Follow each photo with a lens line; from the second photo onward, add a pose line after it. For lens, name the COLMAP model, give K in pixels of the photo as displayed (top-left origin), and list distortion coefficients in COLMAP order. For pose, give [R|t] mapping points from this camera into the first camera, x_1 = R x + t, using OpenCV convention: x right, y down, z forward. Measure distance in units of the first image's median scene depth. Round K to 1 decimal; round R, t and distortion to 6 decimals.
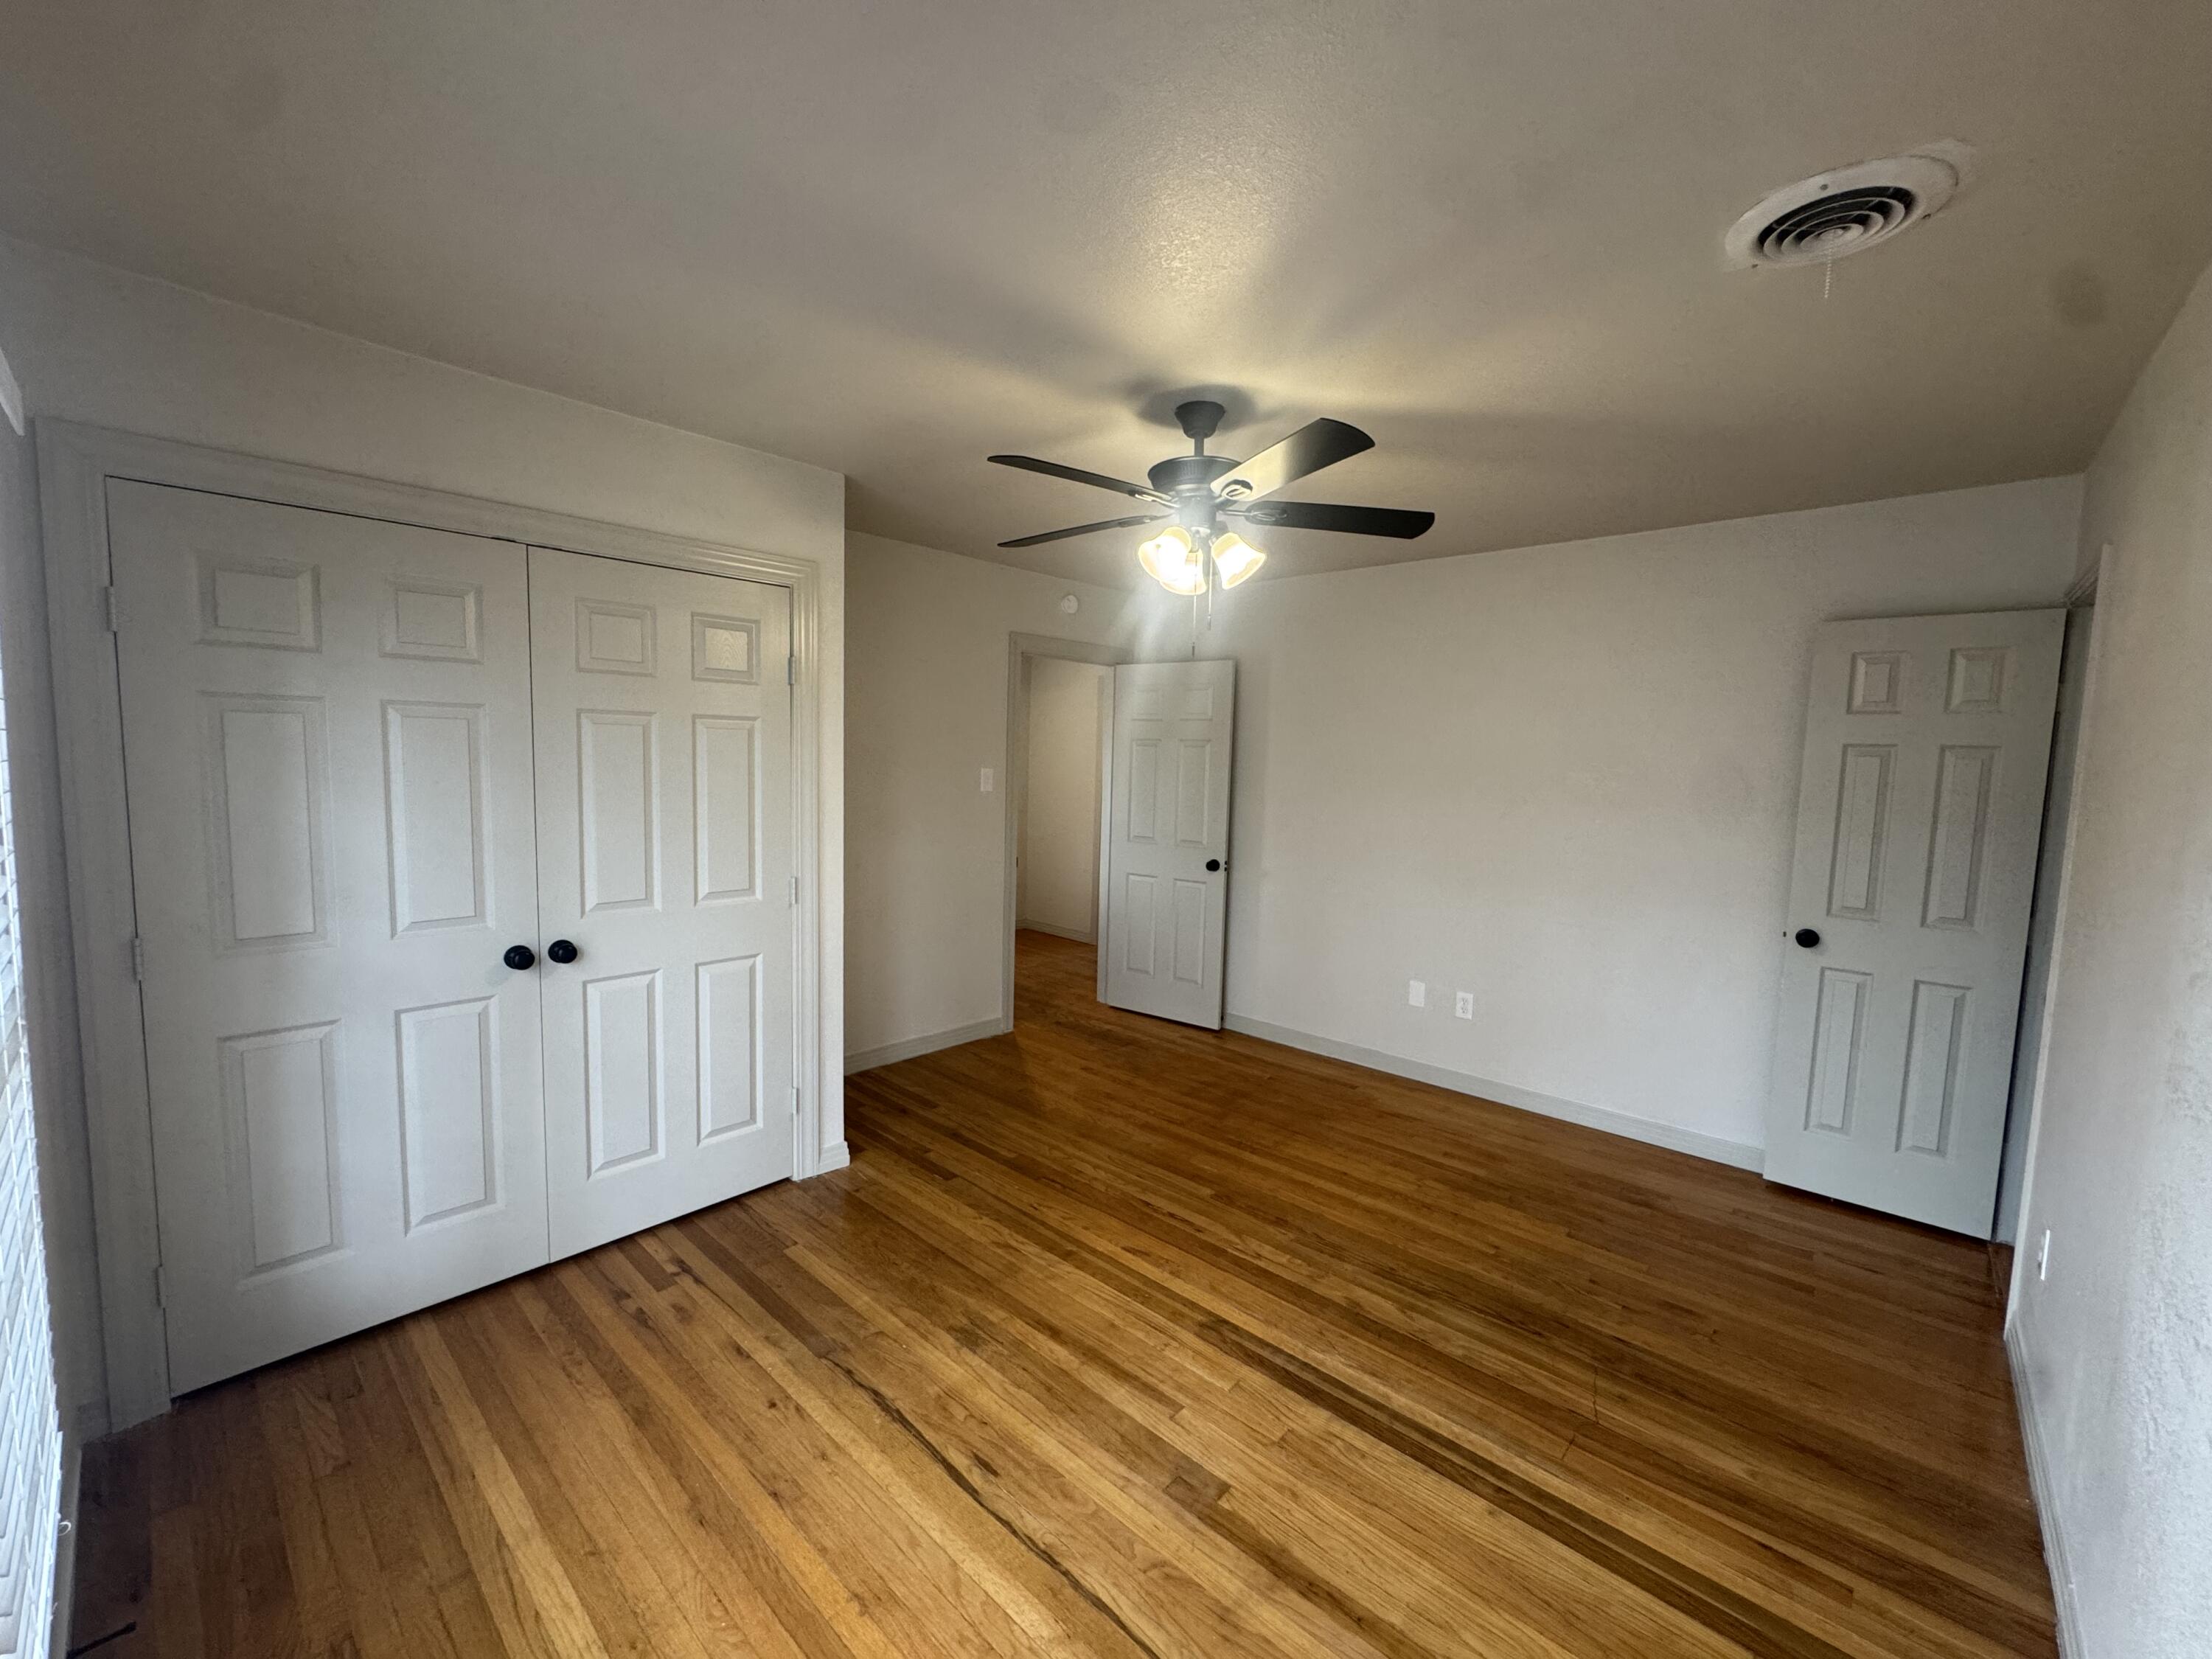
lens RADIAL K [[887.8, 0, 1104.6], [0, 887.8, 826.7], [0, 0, 1]] dist [-0.003715, 0.000618]
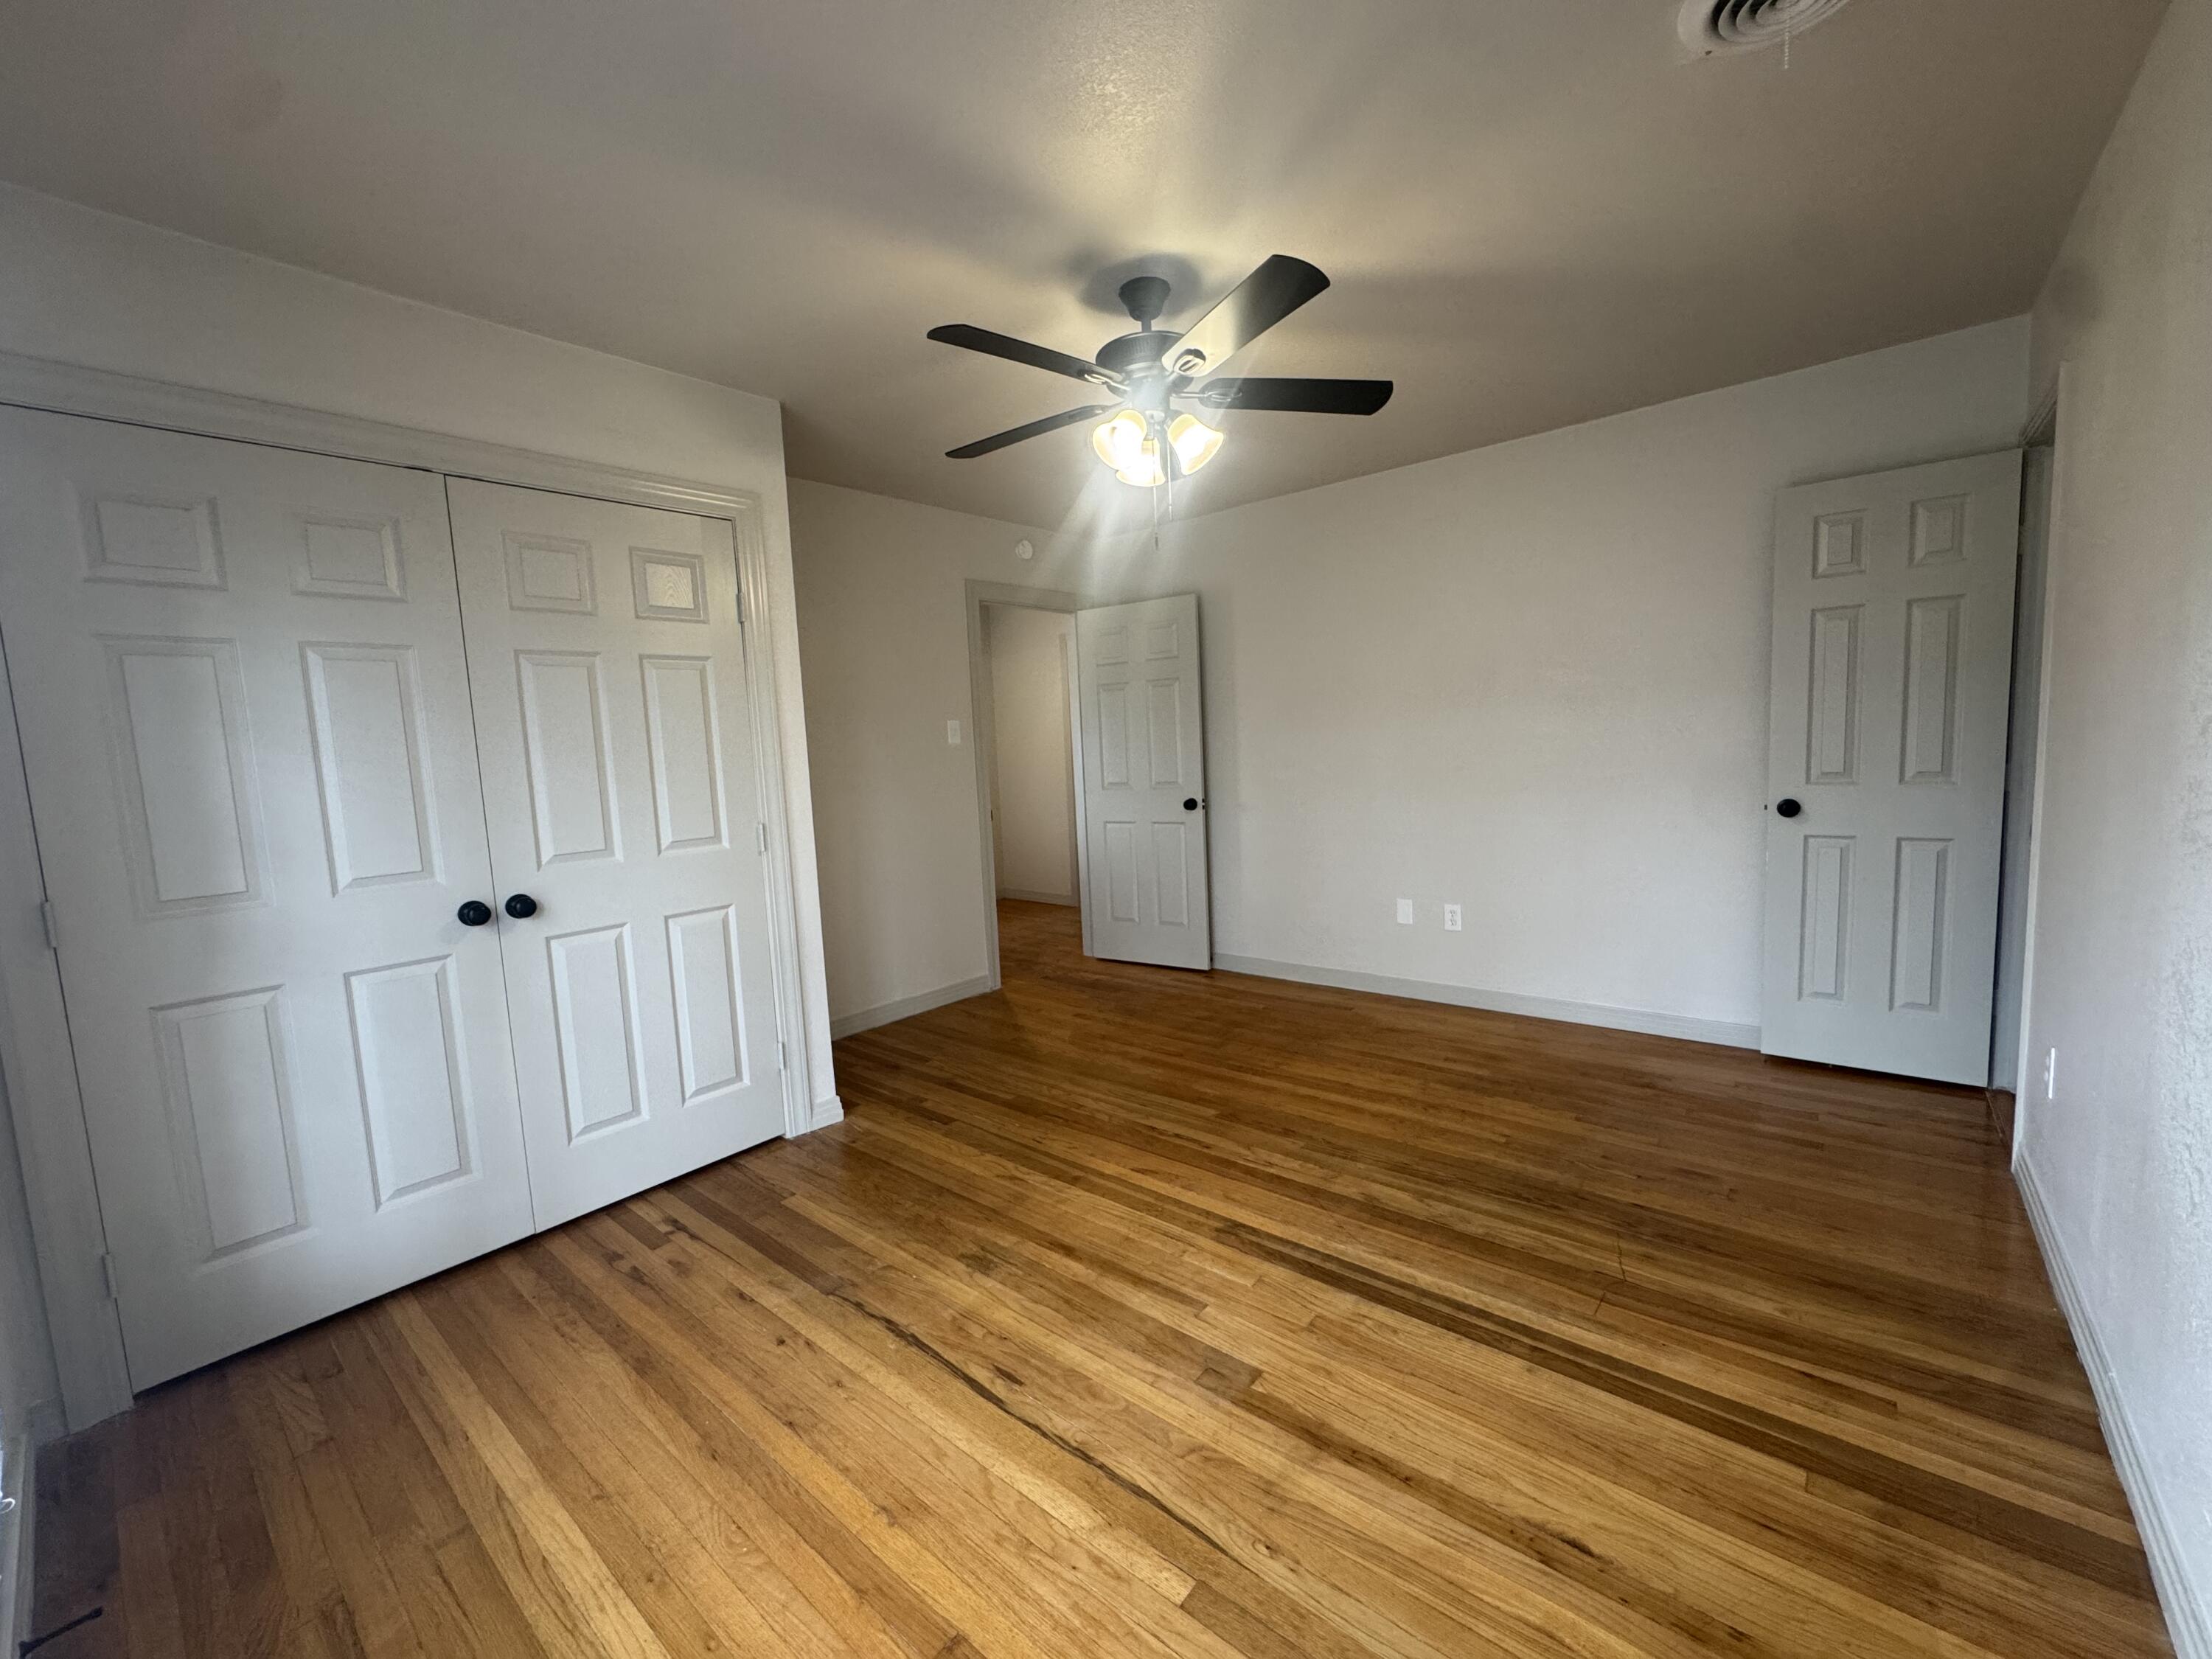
lens RADIAL K [[887.8, 0, 1104.6], [0, 887.8, 826.7], [0, 0, 1]] dist [-0.003715, 0.000618]
pose [[0.996495, -0.077797, 0.030748, -0.011278], [0.077411, 0.996907, 0.013559, 0.100137], [-0.031708, -0.011131, 0.999435, 0.034267]]
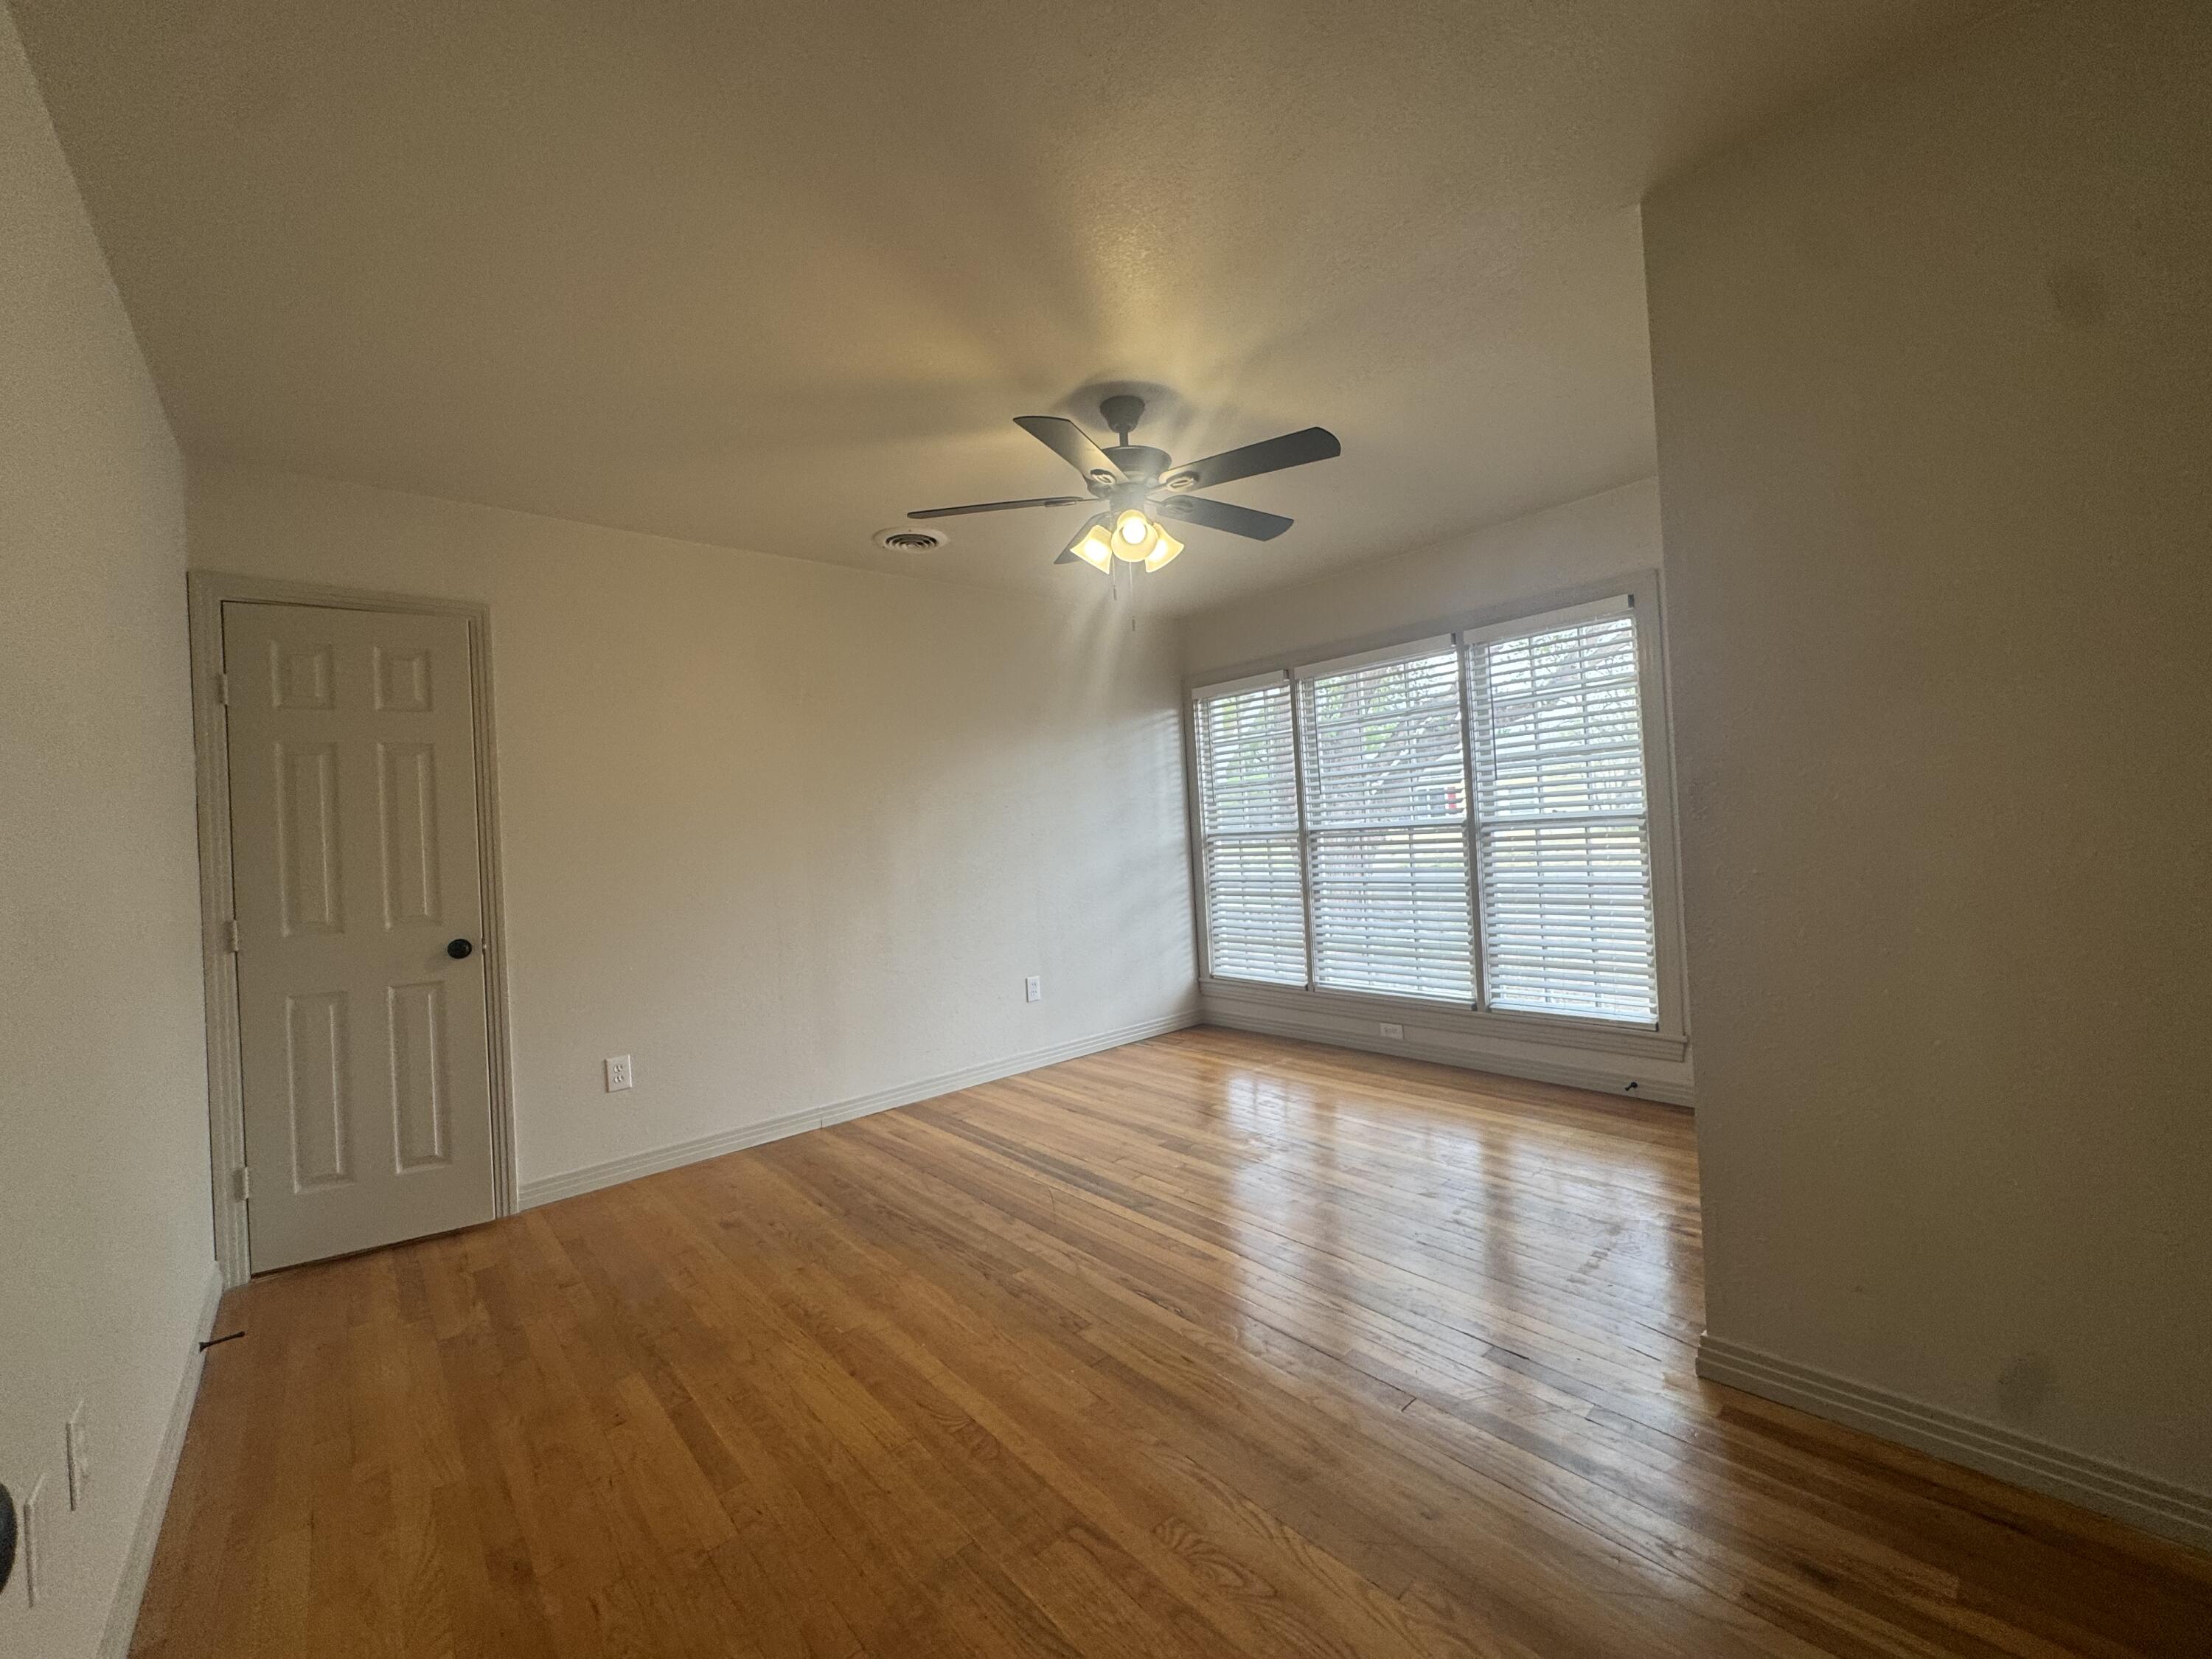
lens RADIAL K [[887.8, 0, 1104.6], [0, 887.8, 826.7], [0, 0, 1]] dist [-0.003715, 0.000618]
pose [[-0.993512, 0.030597, 0.109534, 0.025350], [0.039322, 0.996146, 0.078406, -0.041291], [-0.106713, 0.082204, -0.990886, 2.234742]]
